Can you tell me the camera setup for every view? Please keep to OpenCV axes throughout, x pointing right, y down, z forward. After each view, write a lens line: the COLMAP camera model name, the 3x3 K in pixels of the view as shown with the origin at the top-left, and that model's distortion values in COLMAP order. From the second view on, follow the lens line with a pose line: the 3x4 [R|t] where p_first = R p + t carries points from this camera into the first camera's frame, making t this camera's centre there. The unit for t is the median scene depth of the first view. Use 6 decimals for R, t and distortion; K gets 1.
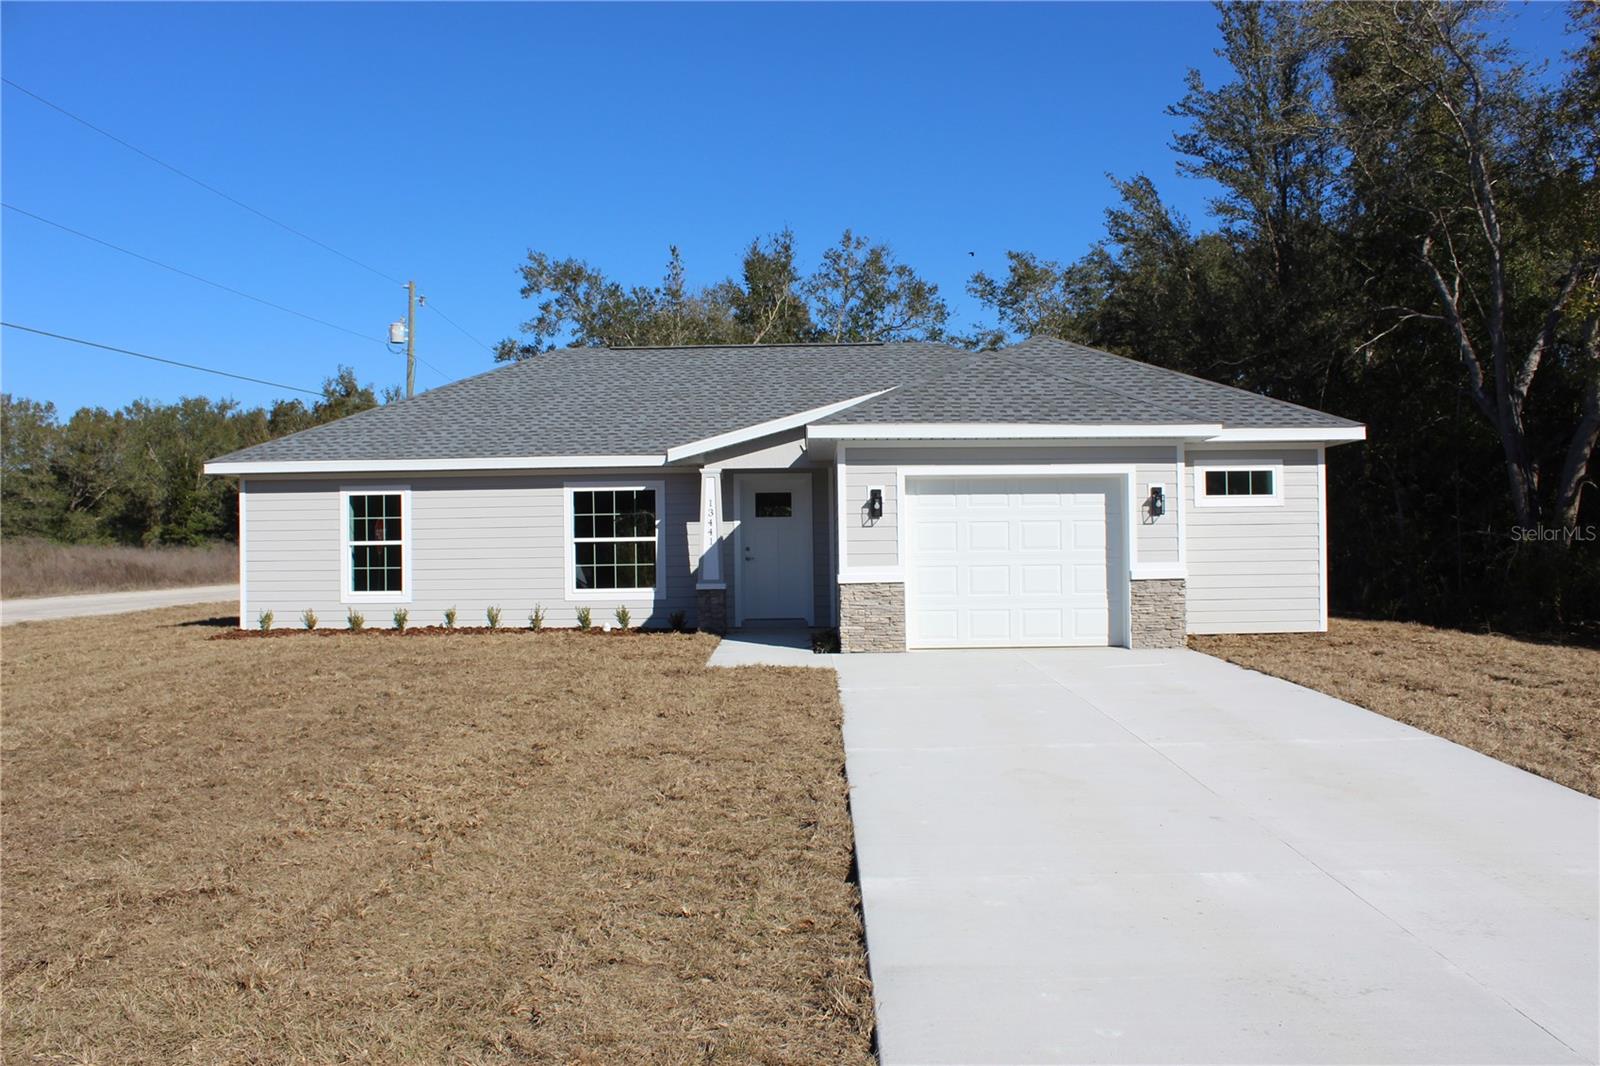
lens RADIAL K [[1328.5, 0, 803.0], [0, 1328.5, 525.8], [0, 0, 1]] dist [-0.163392, 0.138188]
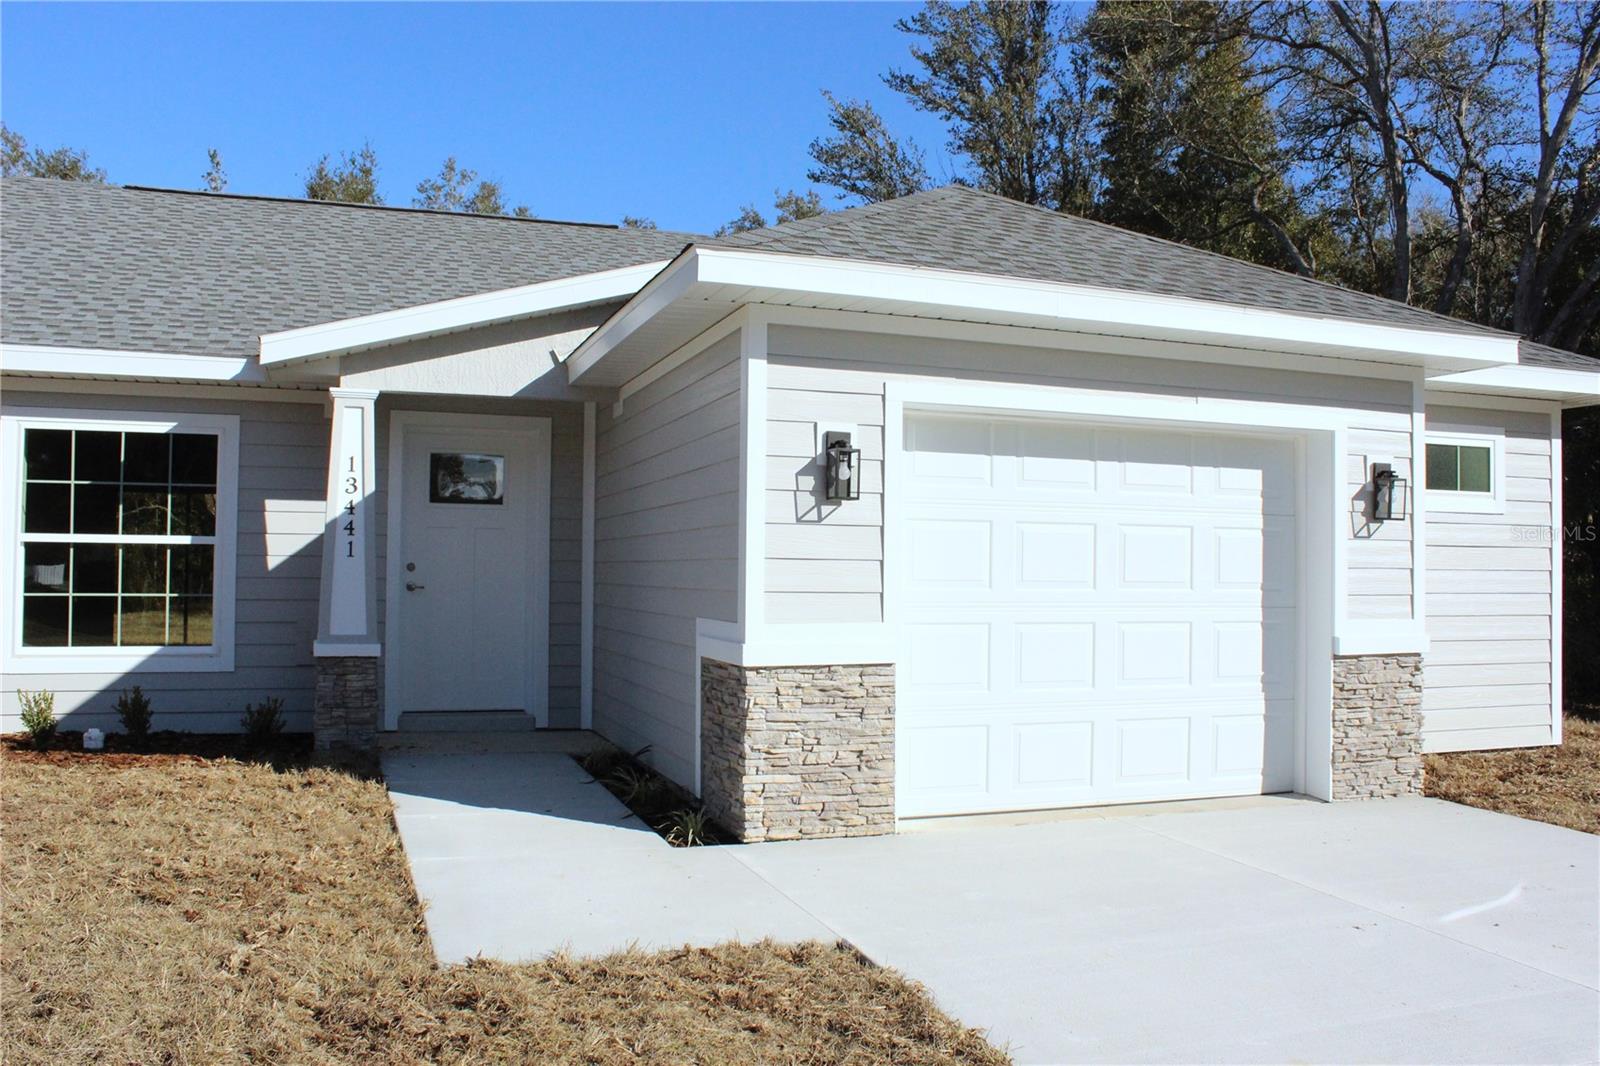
lens RADIAL K [[1321.1, 0, 793.1], [0, 1321.1, 532.0], [0, 0, 1]] dist [-0.154683, 0.116712]
pose [[0.938596, 0.032622, 0.343472, -0.077740], [-0.030014, 0.999466, -0.012906, 0.006940], [-0.343710, 0.001804, 0.939074, 0.521619]]
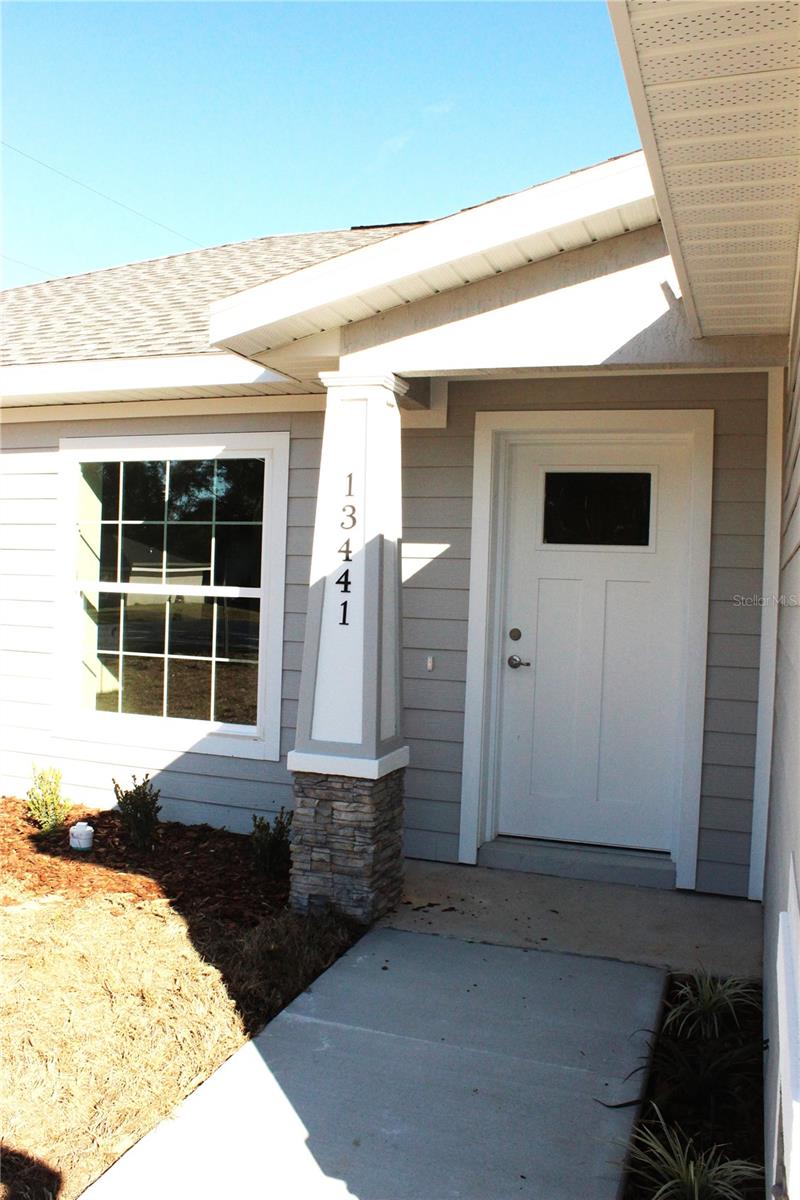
lens RADIAL K [[998.1, 0, 408.9], [0, 998.1, 610.4], [0, 0, 1]] dist [-0.140407, 0.084409]
pose [[0.946383, 0.055127, -0.318307, 0.015532], [-0.040284, 0.997780, 0.053032, -0.001359], [0.320524, -0.037366, 0.946503, 0.772991]]
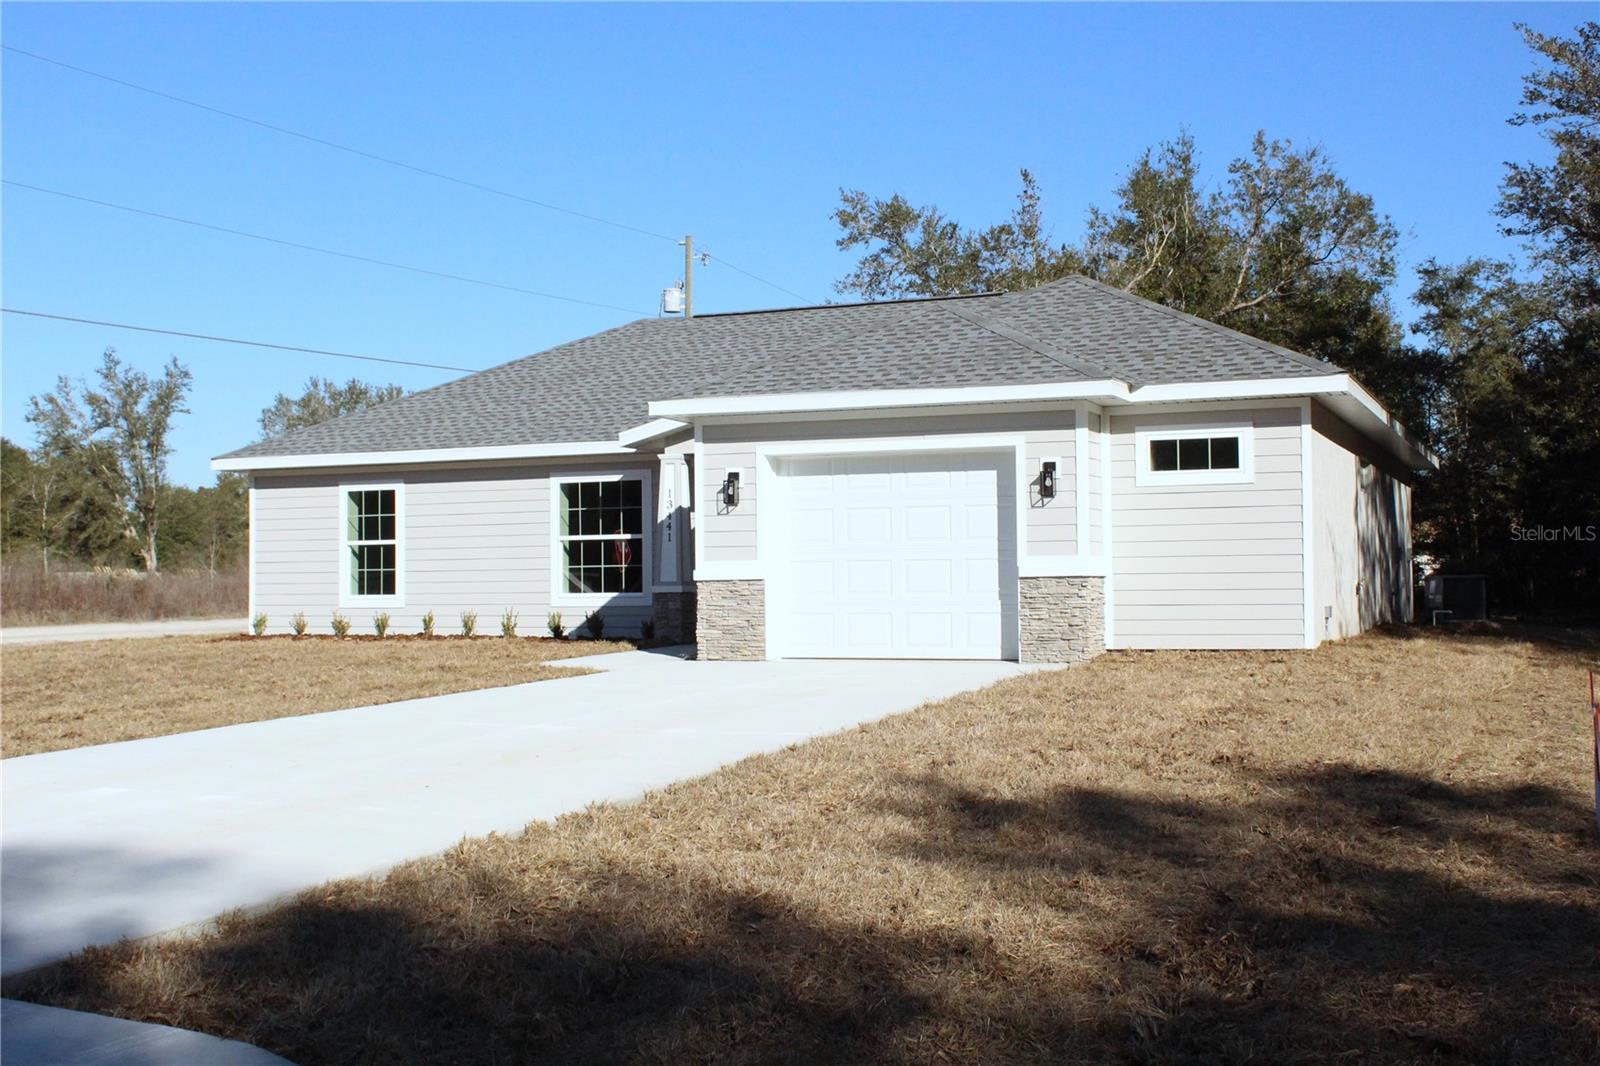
lens RADIAL K [[1818.4, 0, 803.2], [0, 1818.4, 517.4], [0, 0, 1]] dist [-0.062165, 0.000000]
pose [[0.923520, -0.011006, -0.383392, 0.457487], [0.005407, 0.999862, -0.015677, 0.017451], [0.383511, 0.012405, 0.923453, -0.065884]]
